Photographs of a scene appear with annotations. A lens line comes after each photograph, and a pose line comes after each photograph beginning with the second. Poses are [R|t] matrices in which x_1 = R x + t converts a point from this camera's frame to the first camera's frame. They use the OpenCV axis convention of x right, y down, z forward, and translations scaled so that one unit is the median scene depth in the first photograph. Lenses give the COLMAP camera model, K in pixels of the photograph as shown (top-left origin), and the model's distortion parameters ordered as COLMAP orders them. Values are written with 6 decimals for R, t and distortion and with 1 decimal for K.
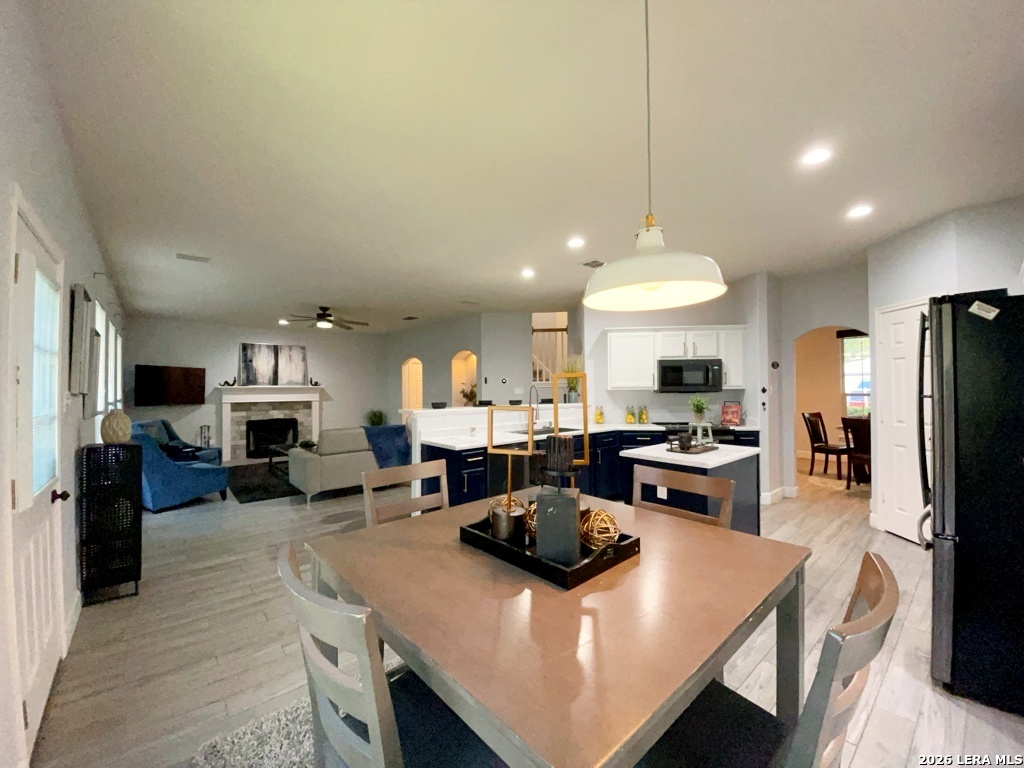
lens RADIAL K [[413.1, 0, 512.0], [0, 413.1, 384.0], [0, 0, 1]] dist [0.012295, -0.022218]
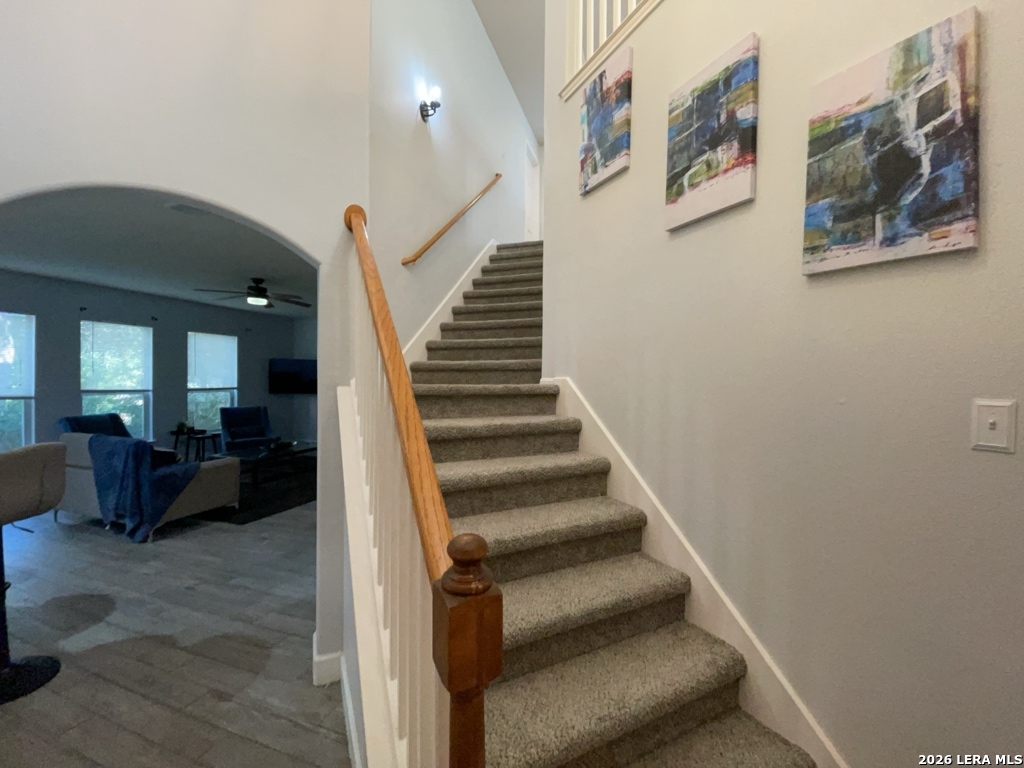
lens RADIAL K [[410.6, 0, 512.0], [0, 410.6, 384.0], [0, 0, 1]] dist [0.020688, -0.021582]
pose [[0.495474, 0.017890, -0.868439, 0.399758], [-0.002846, 0.999816, 0.018973, 0.001357], [0.868618, -0.006930, 0.495434, 0.832538]]
